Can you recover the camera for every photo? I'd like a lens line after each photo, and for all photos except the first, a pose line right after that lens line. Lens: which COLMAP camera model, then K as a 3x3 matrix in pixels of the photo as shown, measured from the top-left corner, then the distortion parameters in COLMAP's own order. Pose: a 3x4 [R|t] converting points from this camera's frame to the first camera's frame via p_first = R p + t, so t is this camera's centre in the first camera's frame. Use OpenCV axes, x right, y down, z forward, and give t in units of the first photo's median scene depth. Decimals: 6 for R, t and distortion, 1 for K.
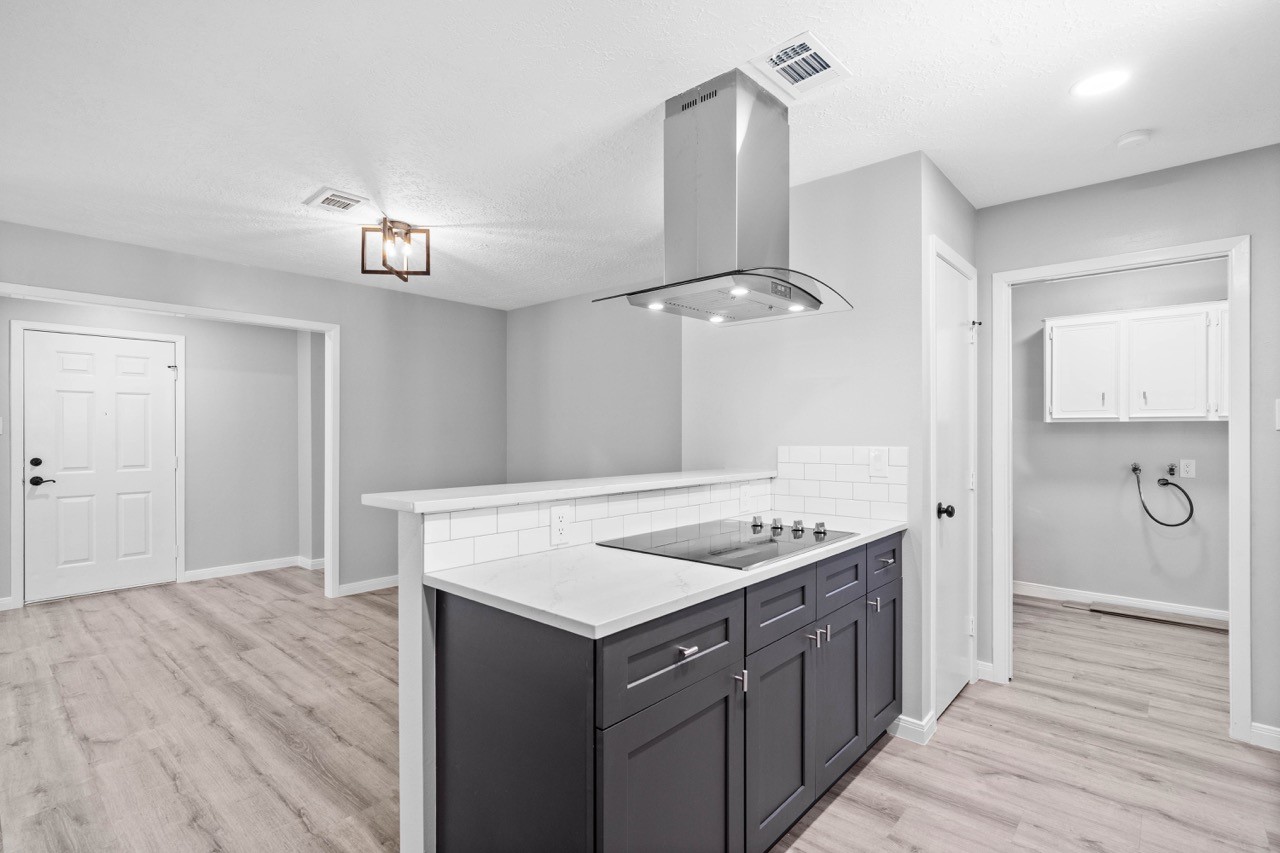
lens RADIAL K [[608.4, 0, 625.7], [0, 608.4, 434.5], [0, 0, 1]] dist [0.001661, 0.001086]
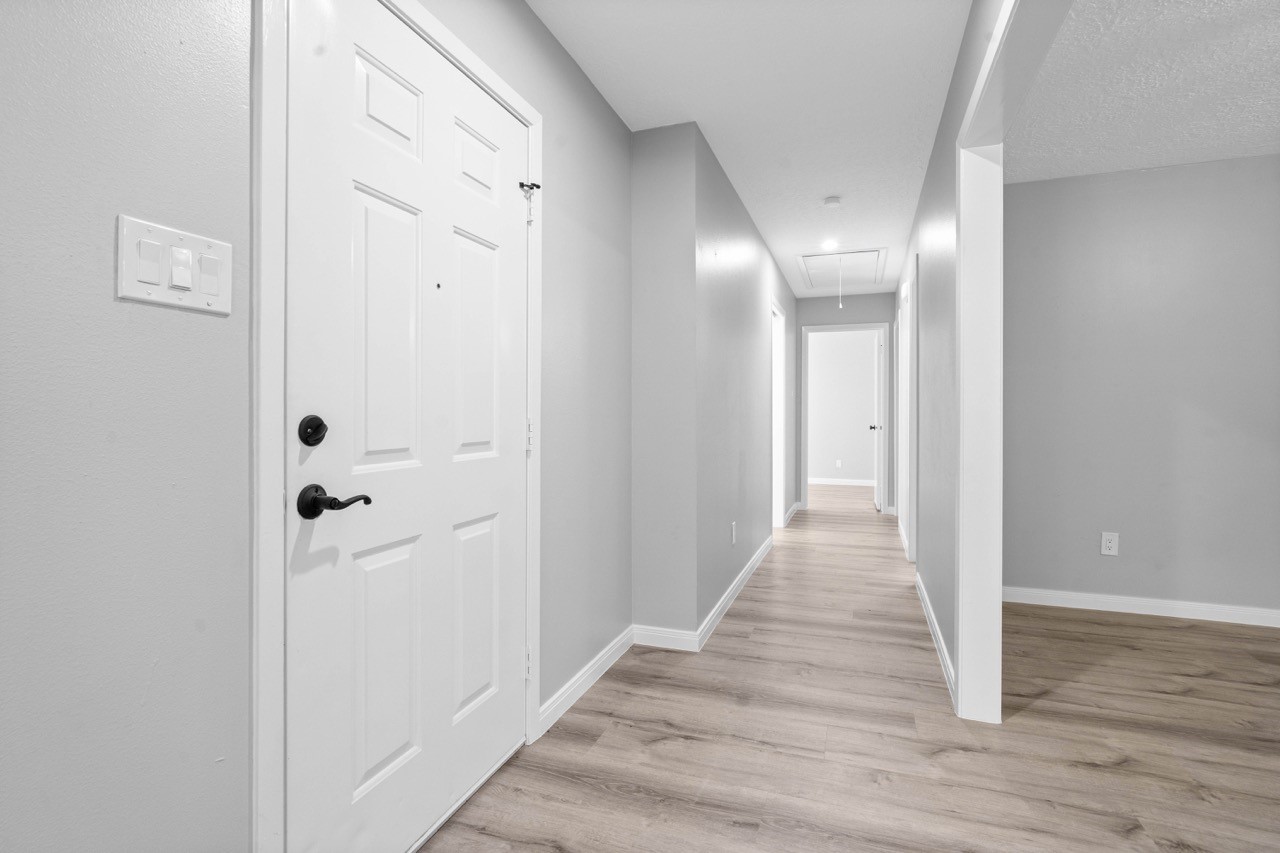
lens RADIAL K [[616.7, 0, 635.8], [0, 616.7, 418.7], [0, 0, 1]] dist [-0.003480, 0.001325]
pose [[0.925744, -0.003598, 0.378134, -1.393334], [0.000336, 0.999962, 0.008692, 0.055854], [-0.378151, -0.007920, 0.925710, 1.039454]]
